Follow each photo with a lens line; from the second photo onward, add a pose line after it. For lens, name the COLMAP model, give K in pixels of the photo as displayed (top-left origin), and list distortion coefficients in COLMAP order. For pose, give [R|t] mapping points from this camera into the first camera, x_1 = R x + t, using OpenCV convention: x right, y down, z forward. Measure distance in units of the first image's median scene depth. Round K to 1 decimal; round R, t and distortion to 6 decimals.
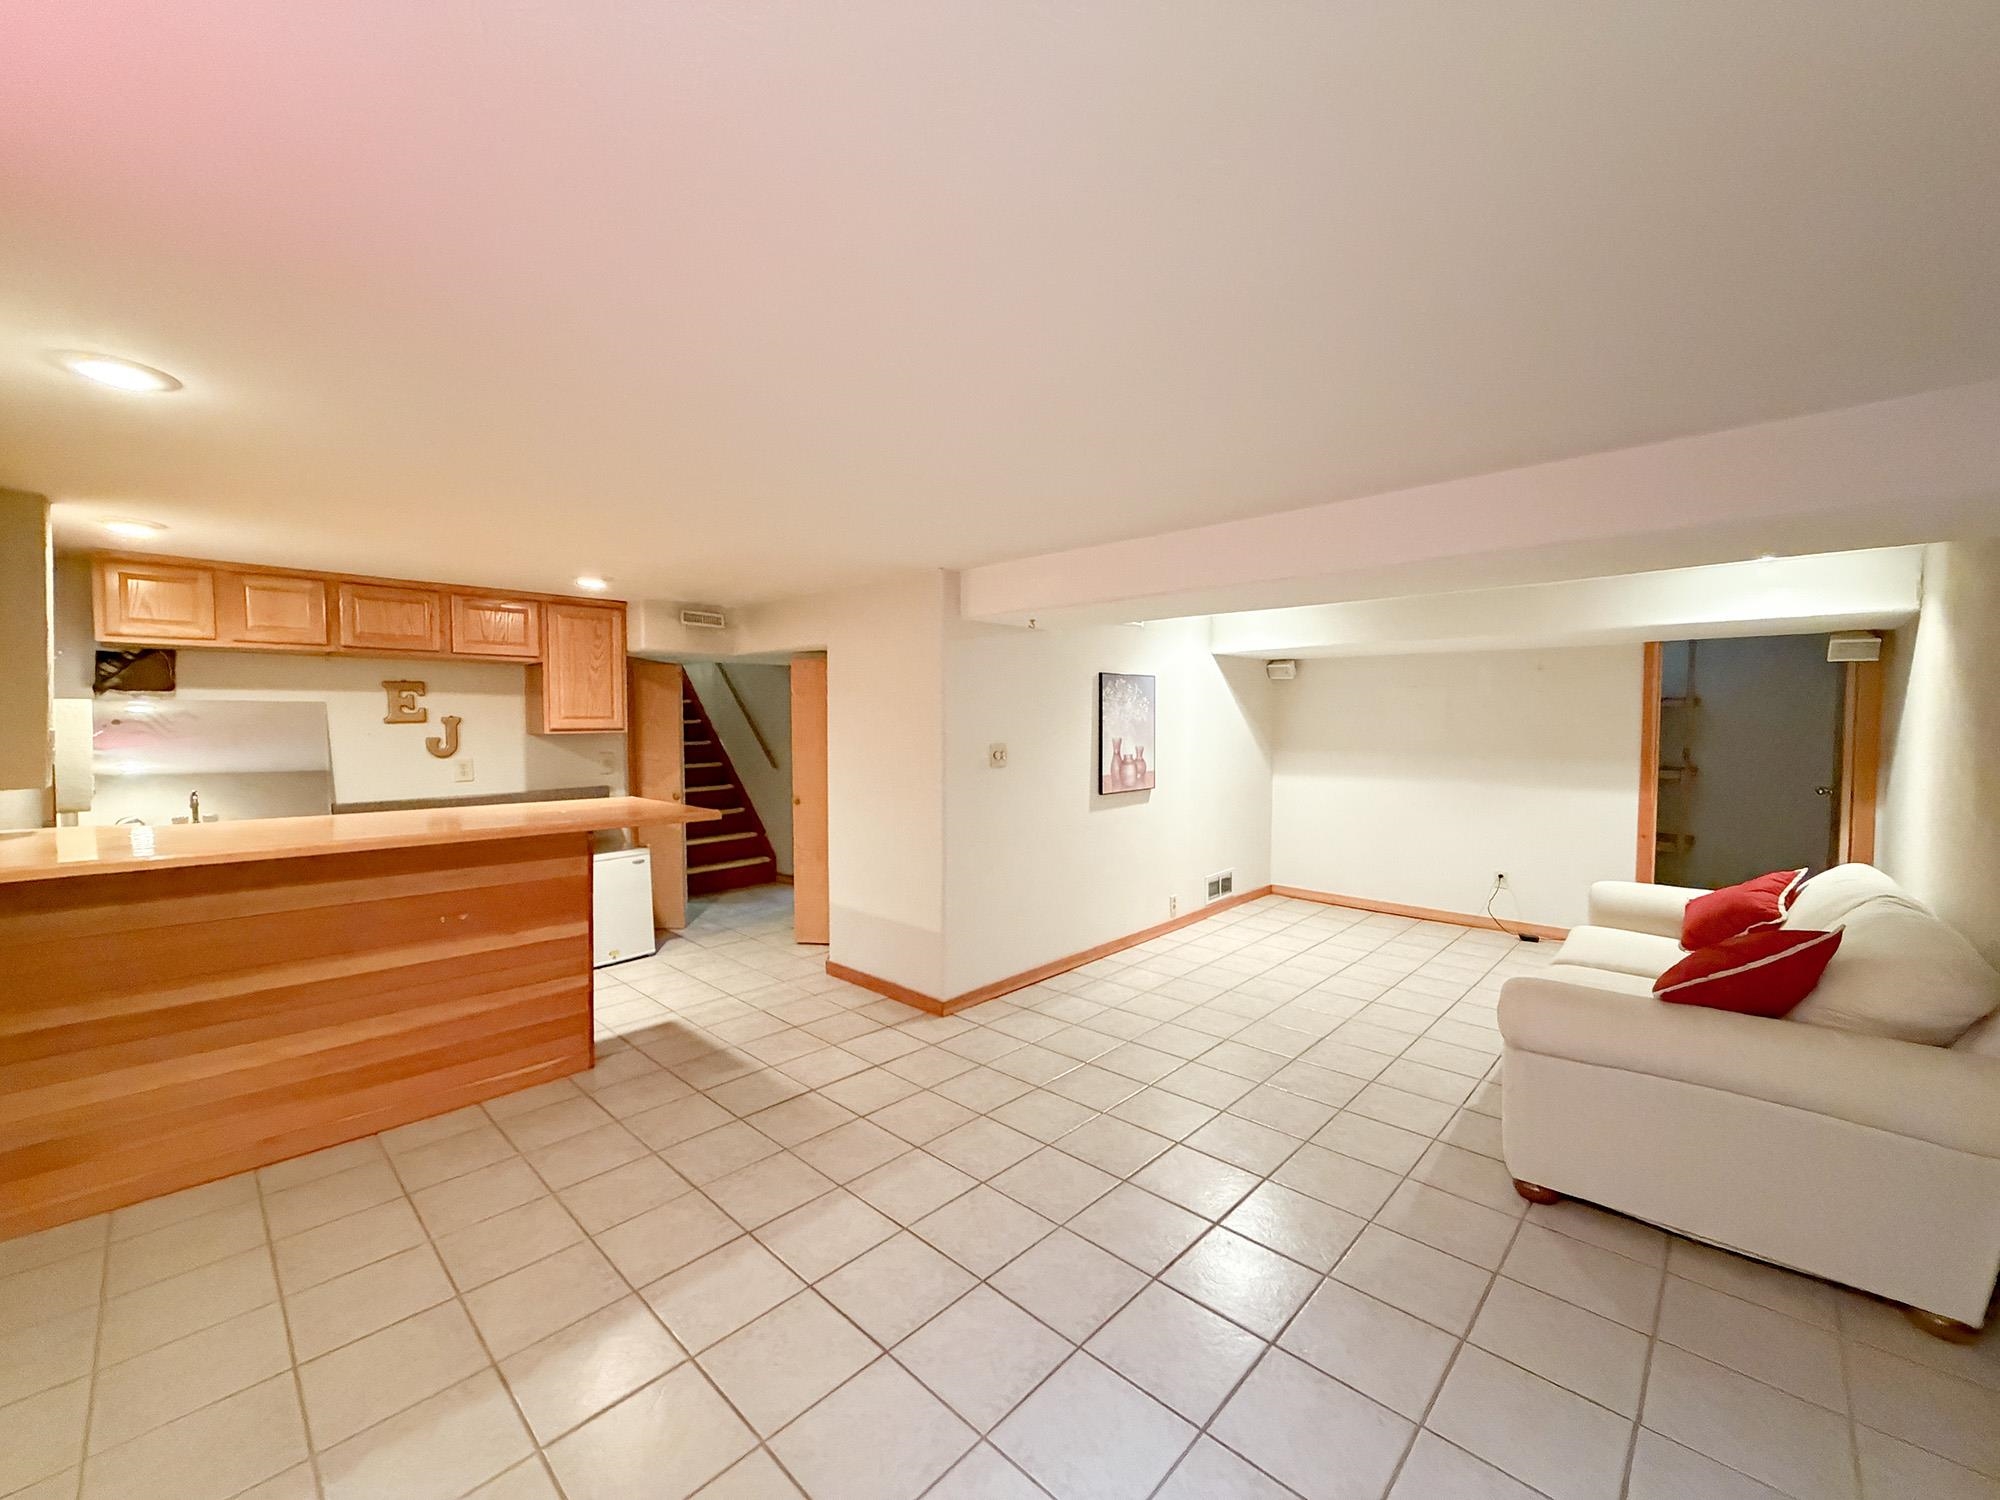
lens RADIAL K [[795.6, 0, 998.9], [0, 795.6, 750.7], [0, 0, 1]] dist [-0.000642, -0.000249]
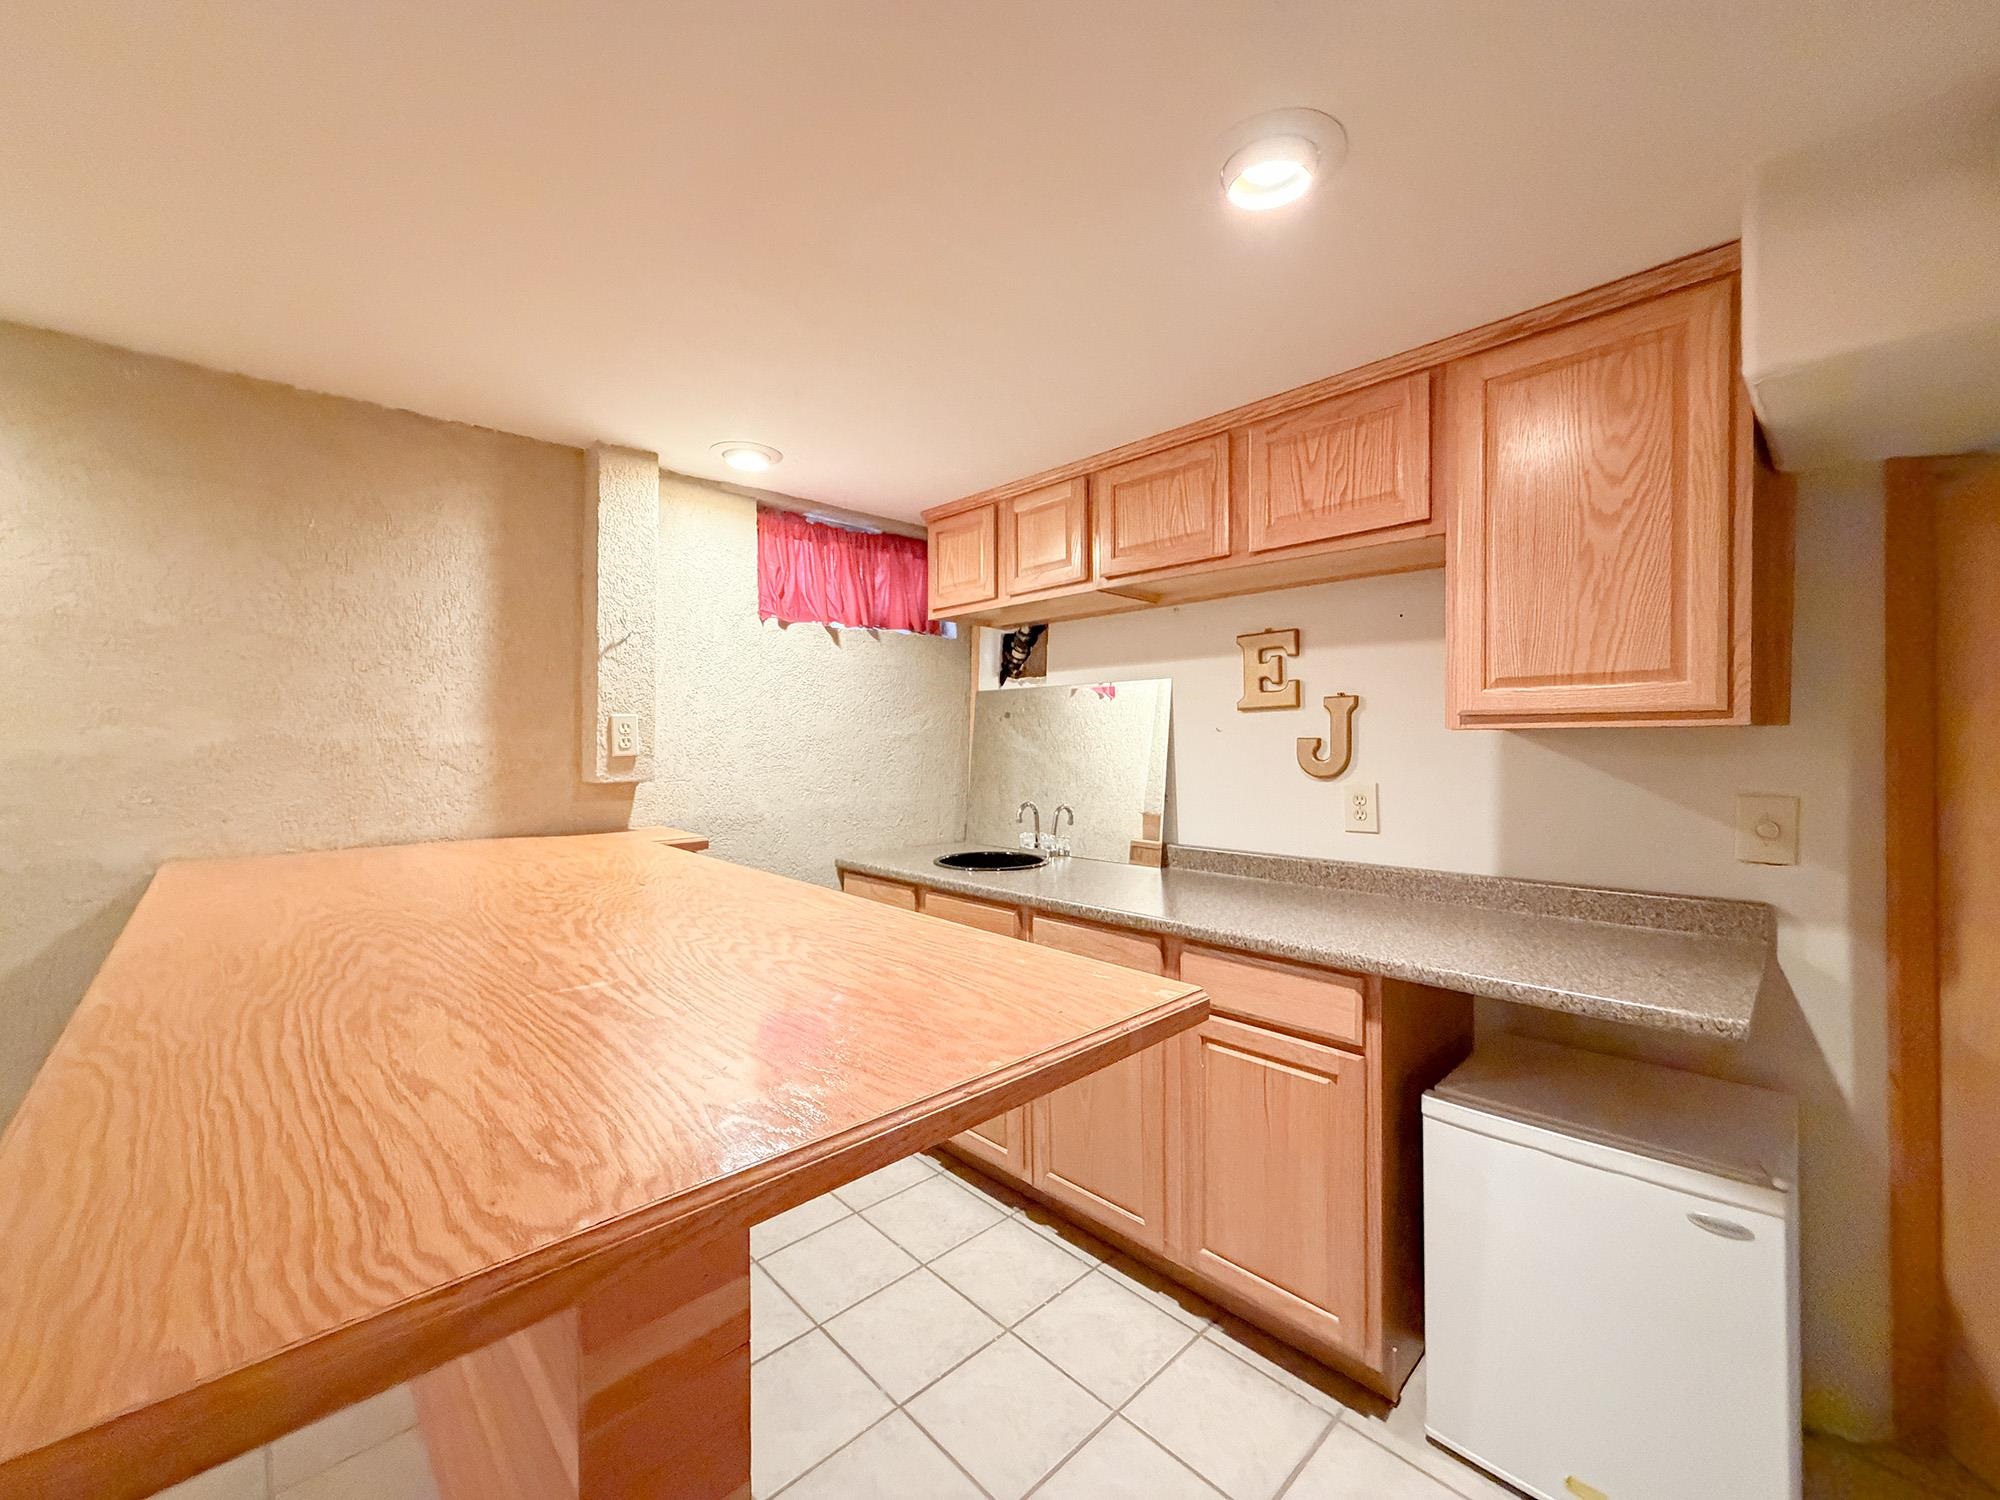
lens RADIAL K [[795.6, 0, 997.7], [0, 795.6, 745.4], [0, 0, 1]] dist [-0.000642, -0.000249]
pose [[-0.053592, 0.011615, -0.998495, -0.200247], [-0.032447, 0.999384, 0.013367, -0.011937], [0.998036, 0.033115, -0.053182, 0.831432]]
